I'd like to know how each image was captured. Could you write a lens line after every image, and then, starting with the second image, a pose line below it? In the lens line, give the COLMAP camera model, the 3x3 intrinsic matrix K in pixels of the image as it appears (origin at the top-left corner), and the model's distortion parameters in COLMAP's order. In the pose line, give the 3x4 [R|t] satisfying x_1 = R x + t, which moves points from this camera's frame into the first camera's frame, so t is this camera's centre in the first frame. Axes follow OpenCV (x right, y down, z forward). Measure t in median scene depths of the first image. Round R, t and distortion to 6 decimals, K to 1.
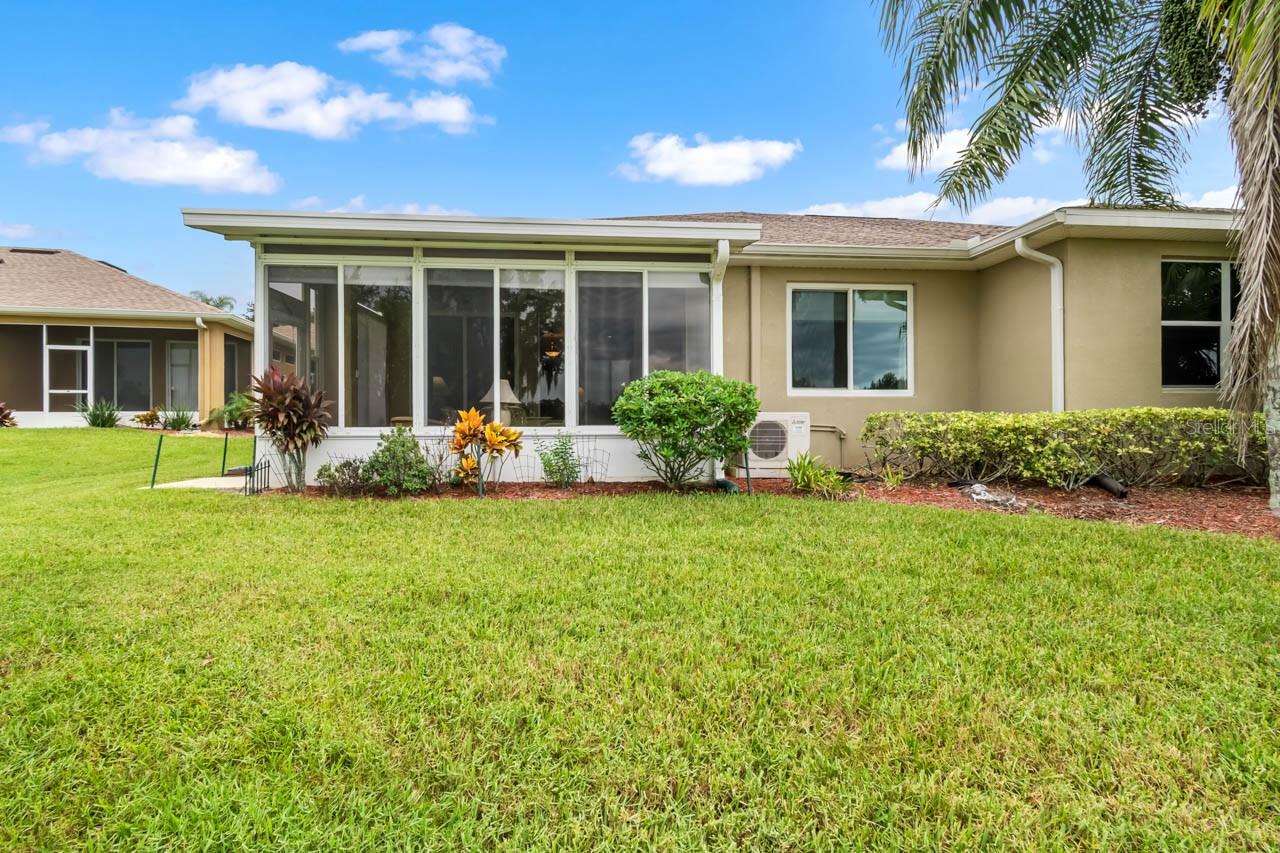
lens RADIAL K [[569.8, 0, 632.0], [0, 569.8, 427.9], [0, 0, 1]] dist [0.002189, 0.000021]
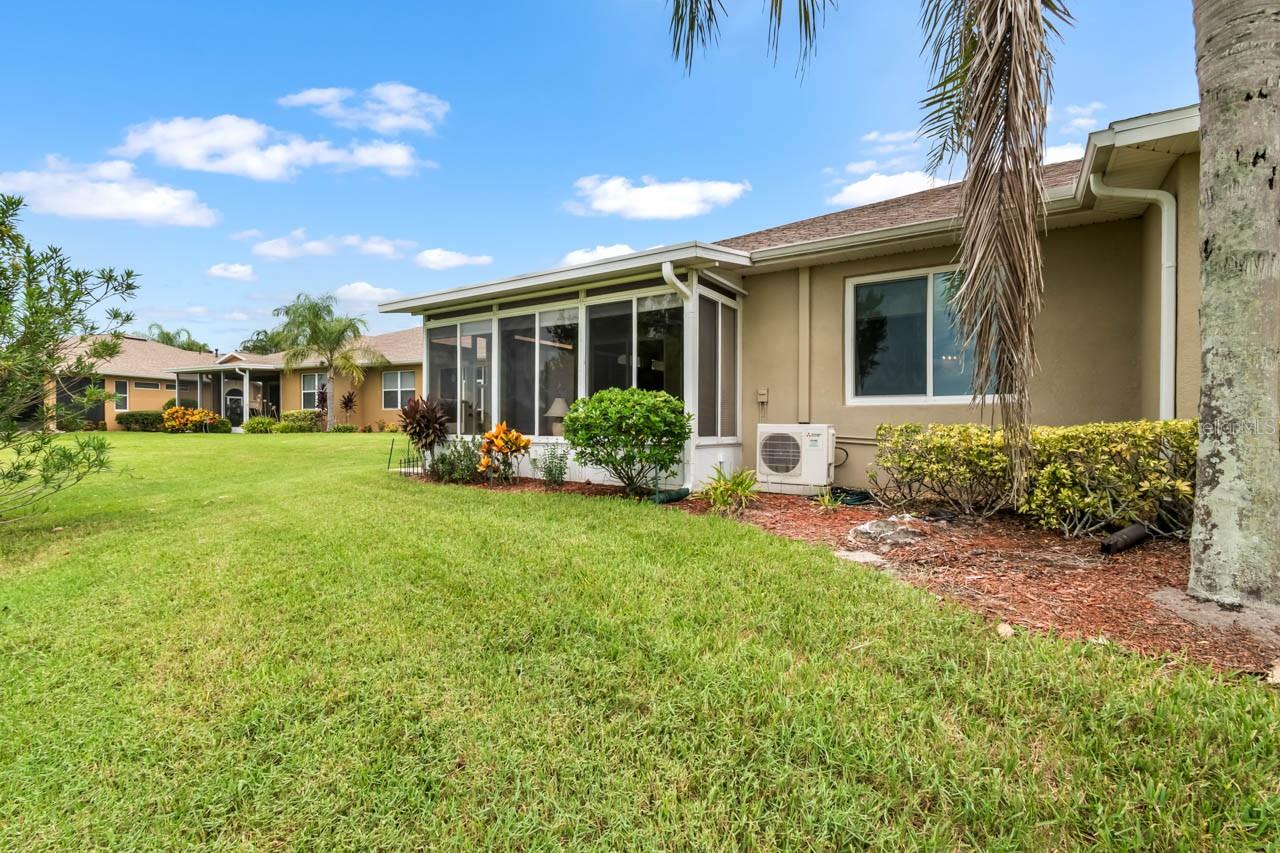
lens RADIAL K [[569.8, 0, 632.0], [0, 569.8, 427.9], [0, 0, 1]] dist [0.002189, 0.000021]
pose [[0.806261, 0.000866, -0.591560, 0.601618], [-0.004918, 0.999974, -0.005239, -0.014753], [0.591540, 0.007133, 0.806244, 0.089932]]
